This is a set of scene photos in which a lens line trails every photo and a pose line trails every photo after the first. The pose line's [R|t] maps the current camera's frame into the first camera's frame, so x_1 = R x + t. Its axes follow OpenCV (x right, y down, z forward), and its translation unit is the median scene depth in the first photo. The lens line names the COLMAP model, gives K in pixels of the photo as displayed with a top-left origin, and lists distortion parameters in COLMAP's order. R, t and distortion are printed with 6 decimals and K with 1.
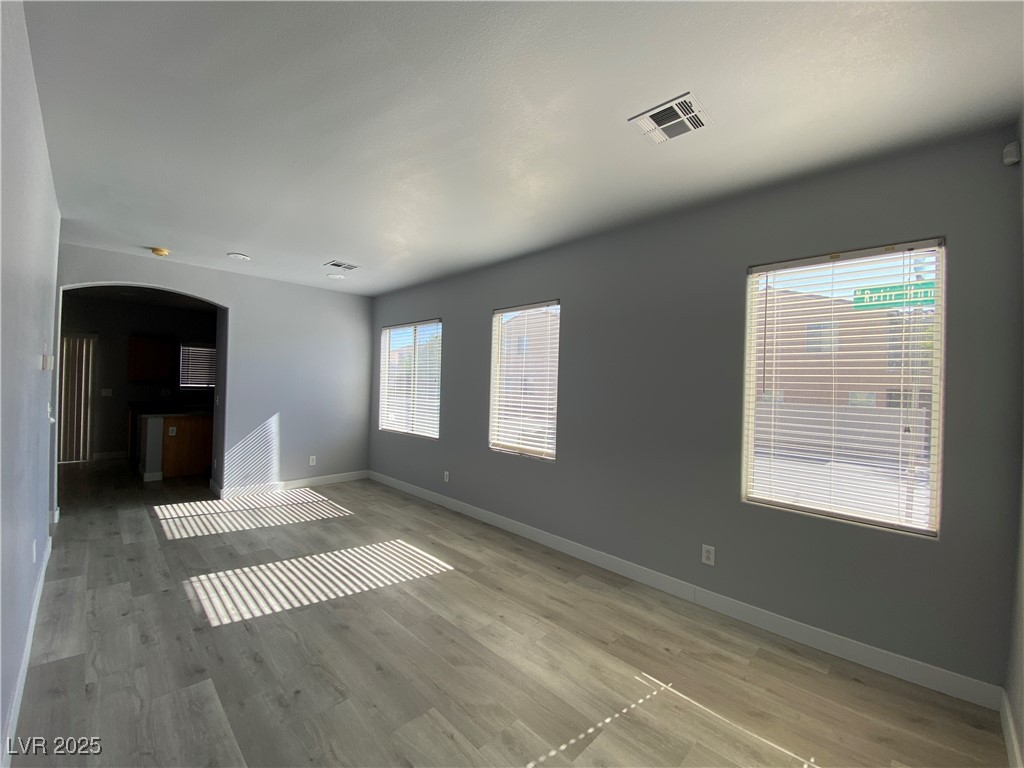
lens RADIAL K [[421.4, 0, 512.0], [0, 421.4, 384.0], [0, 0, 1]] dist [0.024344, -0.021879]
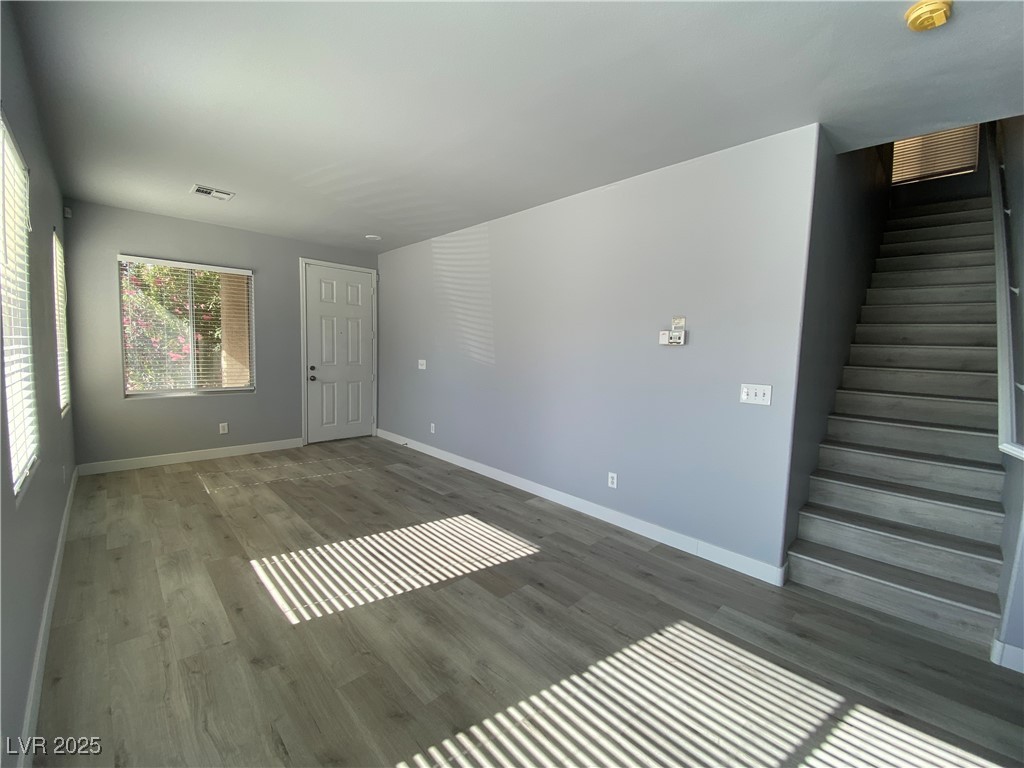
lens RADIAL K [[415.1, 0, 513.3], [0, 415.1, 381.7], [0, 0, 1]] dist [0.023496, -0.020294]
pose [[-0.998558, -0.053389, 0.005693, -0.633613], [-0.052741, 0.995209, 0.082326, -0.003502], [-0.010062, 0.081907, -0.996589, 1.778823]]
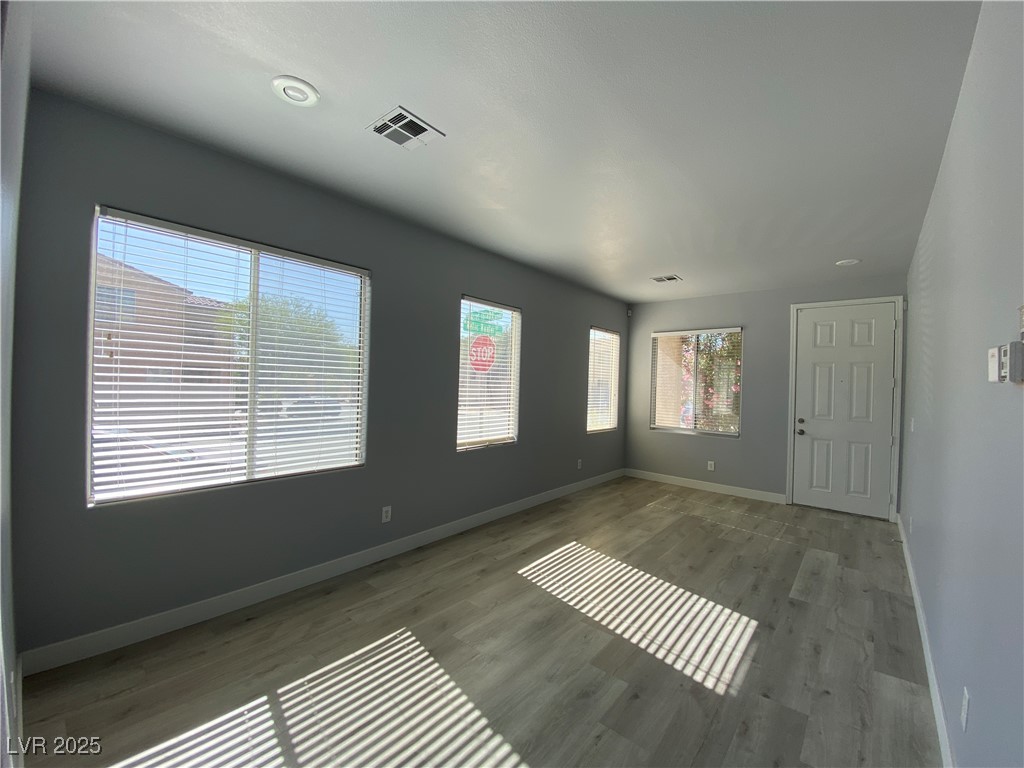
lens RADIAL K [[419.0, 0, 512.5], [0, 419.0, 382.4], [0, 0, 1]] dist [0.030099, -0.023067]
pose [[-0.090683, -0.030589, 0.995410, -1.260432], [-0.031591, 0.999113, 0.027825, -0.027147], [-0.995379, -0.028923, -0.091569, 1.291045]]
